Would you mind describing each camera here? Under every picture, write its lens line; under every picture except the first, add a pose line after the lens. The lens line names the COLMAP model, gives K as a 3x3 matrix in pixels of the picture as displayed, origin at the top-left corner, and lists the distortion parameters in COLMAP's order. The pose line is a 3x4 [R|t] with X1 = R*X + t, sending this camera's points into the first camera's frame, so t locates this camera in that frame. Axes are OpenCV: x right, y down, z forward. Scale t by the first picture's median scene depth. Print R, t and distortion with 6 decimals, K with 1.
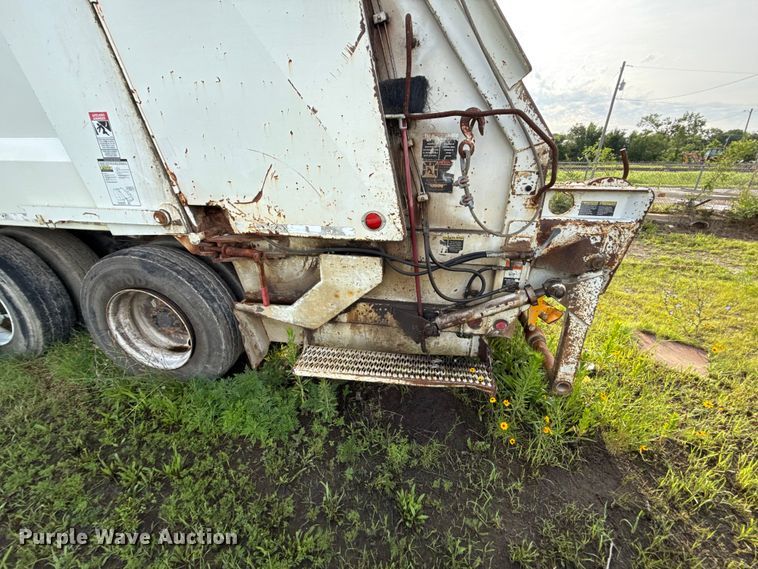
lens RADIAL K [[301.6, 0, 379.0], [0, 301.6, 285.4], [0, 0, 1]] dist [0.001074, -0.000131]
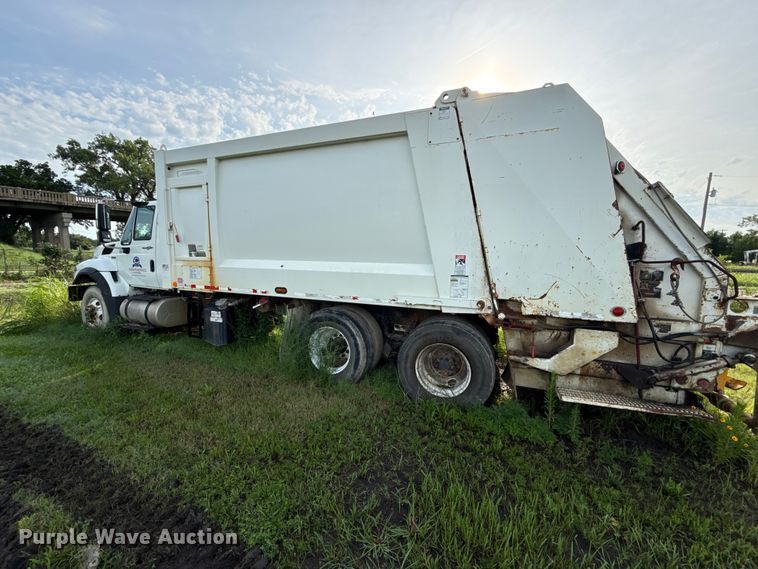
lens RADIAL K [[301.6, 0, 379.0], [0, 301.6, 285.4], [0, 0, 1]] dist [0.001074, -0.000131]
pose [[0.977266, 0.029389, -0.209972, -0.985518], [-0.089865, 0.954405, -0.284669, 0.270510], [0.192032, 0.297066, 0.935348, -0.980394]]
